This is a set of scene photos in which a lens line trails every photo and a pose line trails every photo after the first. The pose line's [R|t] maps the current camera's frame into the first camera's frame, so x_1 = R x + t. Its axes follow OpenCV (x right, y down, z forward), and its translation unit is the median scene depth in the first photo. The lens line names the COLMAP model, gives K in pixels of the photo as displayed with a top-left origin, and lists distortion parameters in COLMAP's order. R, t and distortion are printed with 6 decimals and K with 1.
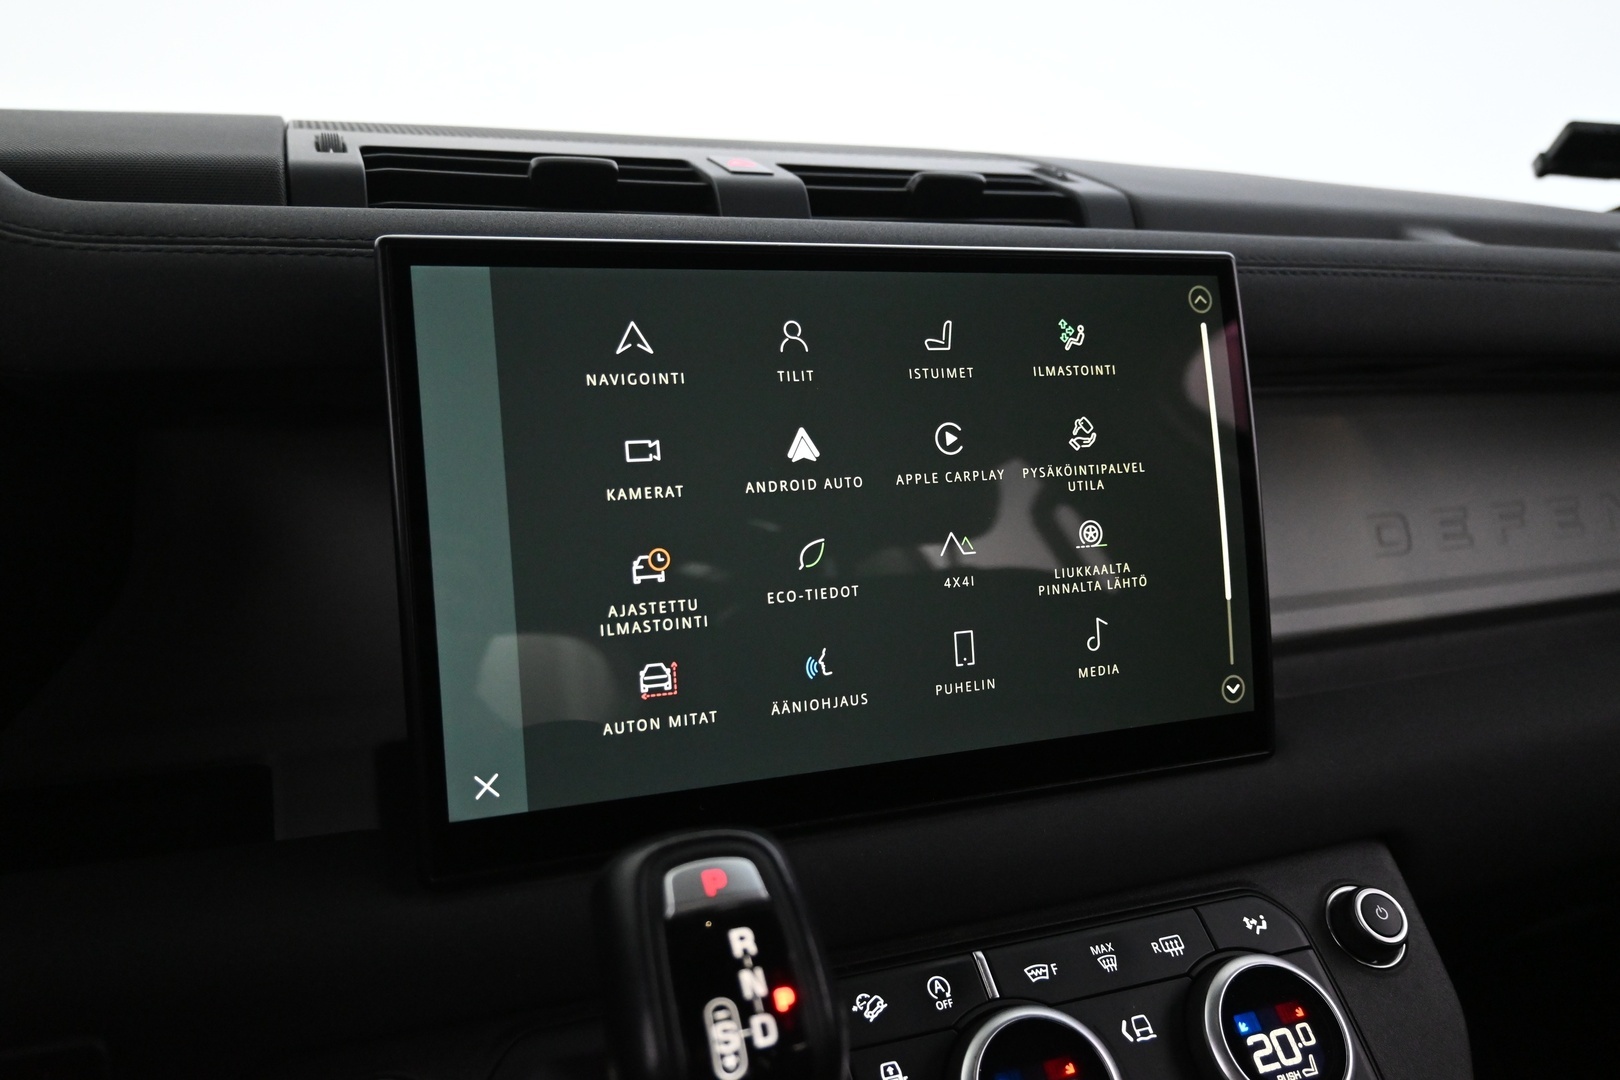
lens RADIAL K [[1264.4, 0, 809.7], [0, 1264.4, 536.2], [0, 0, 1]] dist [-0.005053, -0.000424]
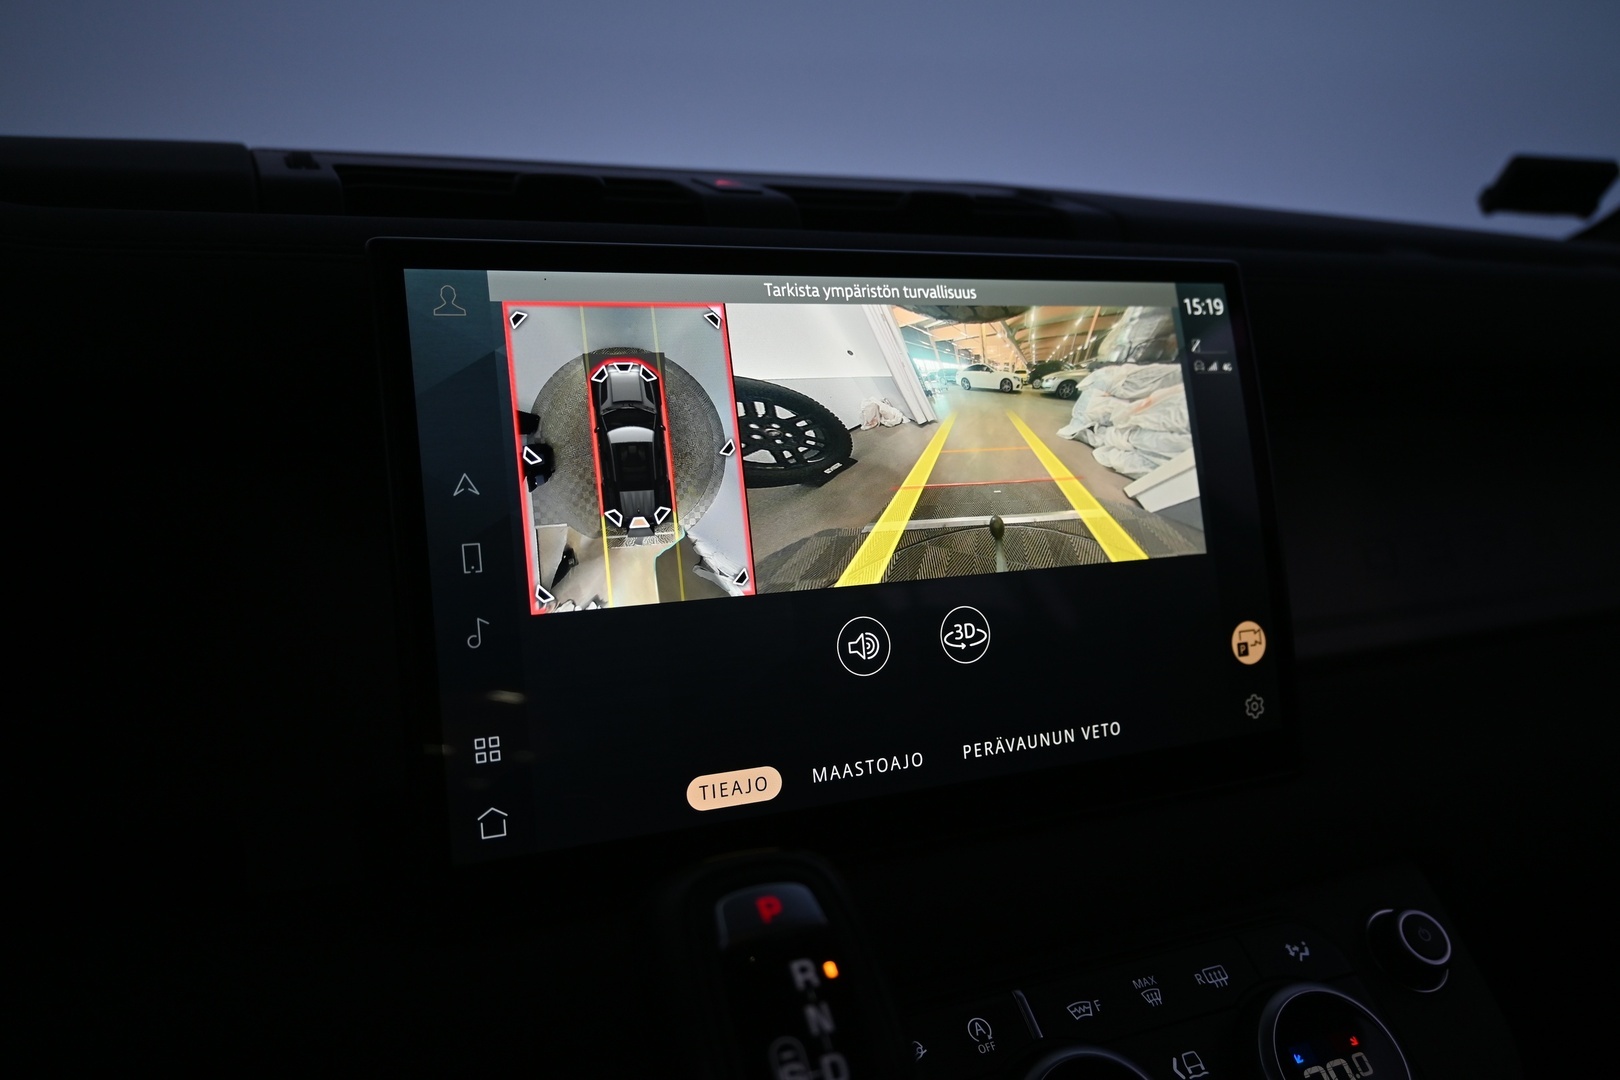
lens RADIAL K [[1264.4, 0, 807.7], [0, 1264.4, 537.4], [0, 0, 1]] dist [-0.005053, -0.000424]
pose [[0.998601, -0.023483, 0.047385, -0.058823], [0.025890, 0.998371, -0.050837, 0.037125], [-0.046114, 0.051992, 0.997582, 0.053818]]
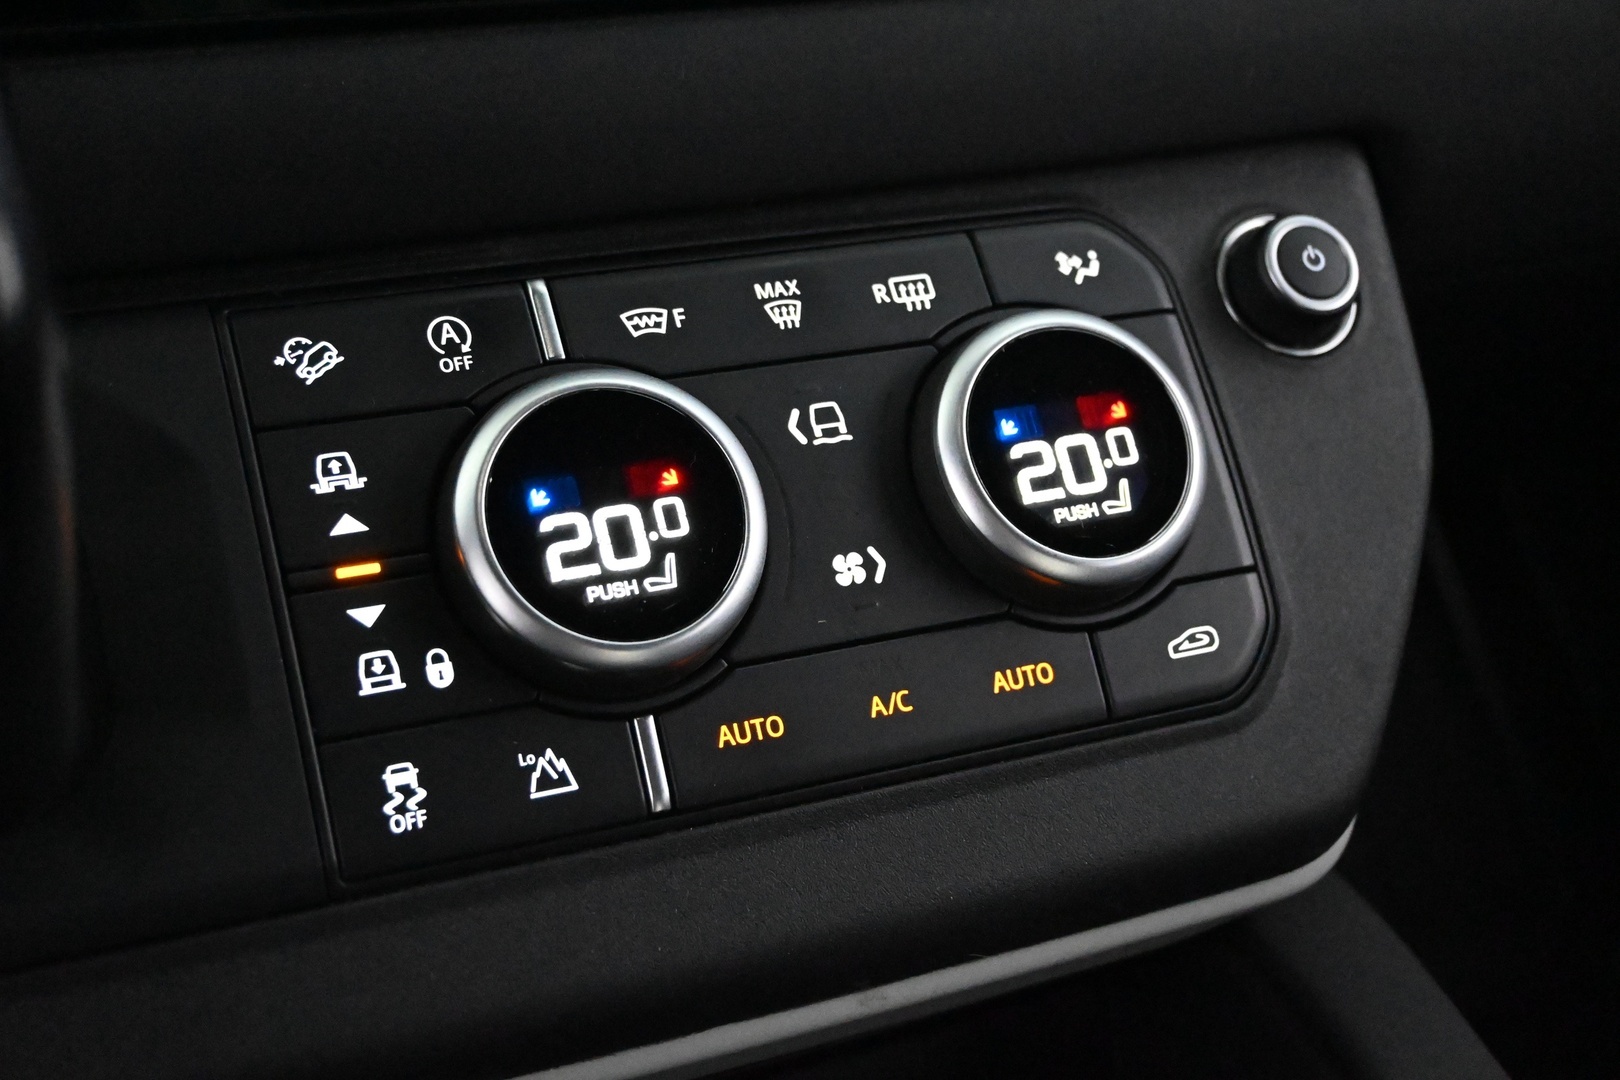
lens RADIAL K [[2181.1, 0, 804.7], [0, 2181.1, 538.4], [0, 0, 1]] dist [0.006019, 0.000000]
pose [[0.997764, 0.029143, 0.060154, 0.195714], [-0.047714, 0.940784, 0.335631, 0.114505], [-0.046811, -0.337751, 0.940071, 0.080331]]
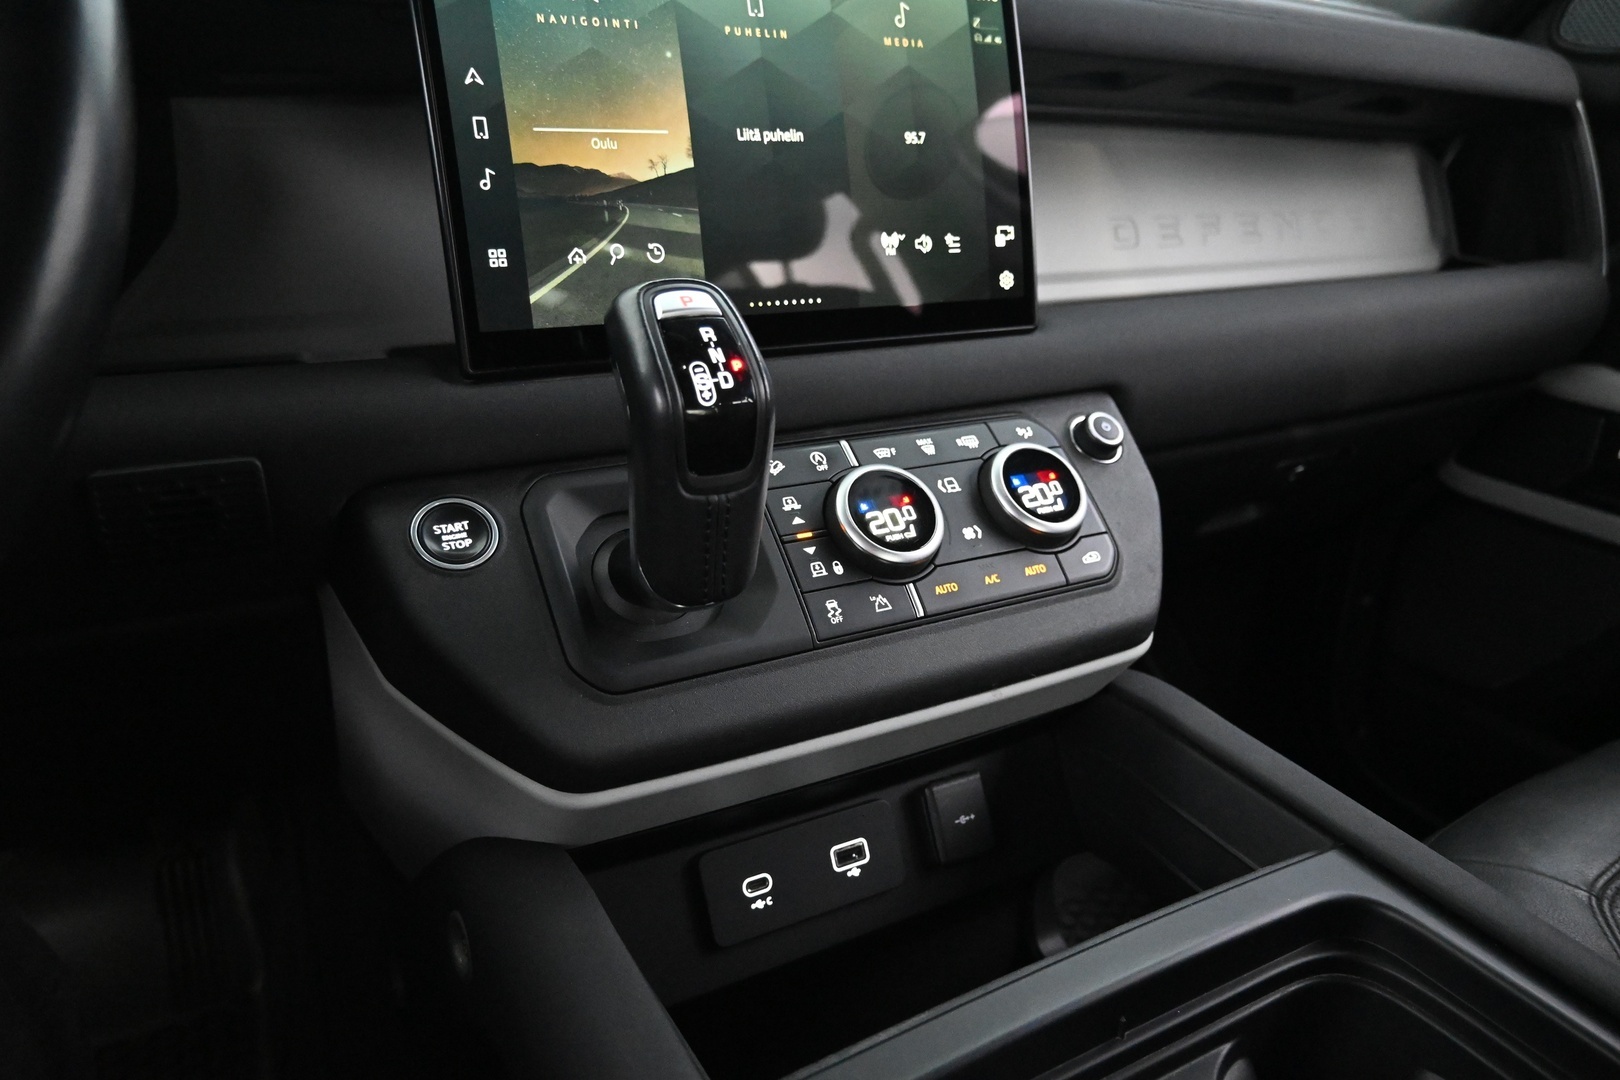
lens RADIAL K [[1108.8, 0, 812.6], [0, 1108.8, 541.0], [0, 0, 1]] dist [-0.005025, -0.000095]
pose [[0.989302, -0.046325, 0.138330, -0.086549], [0.026463, 0.989497, 0.142114, 0.261256], [-0.143460, -0.136933, 0.980137, -0.281357]]
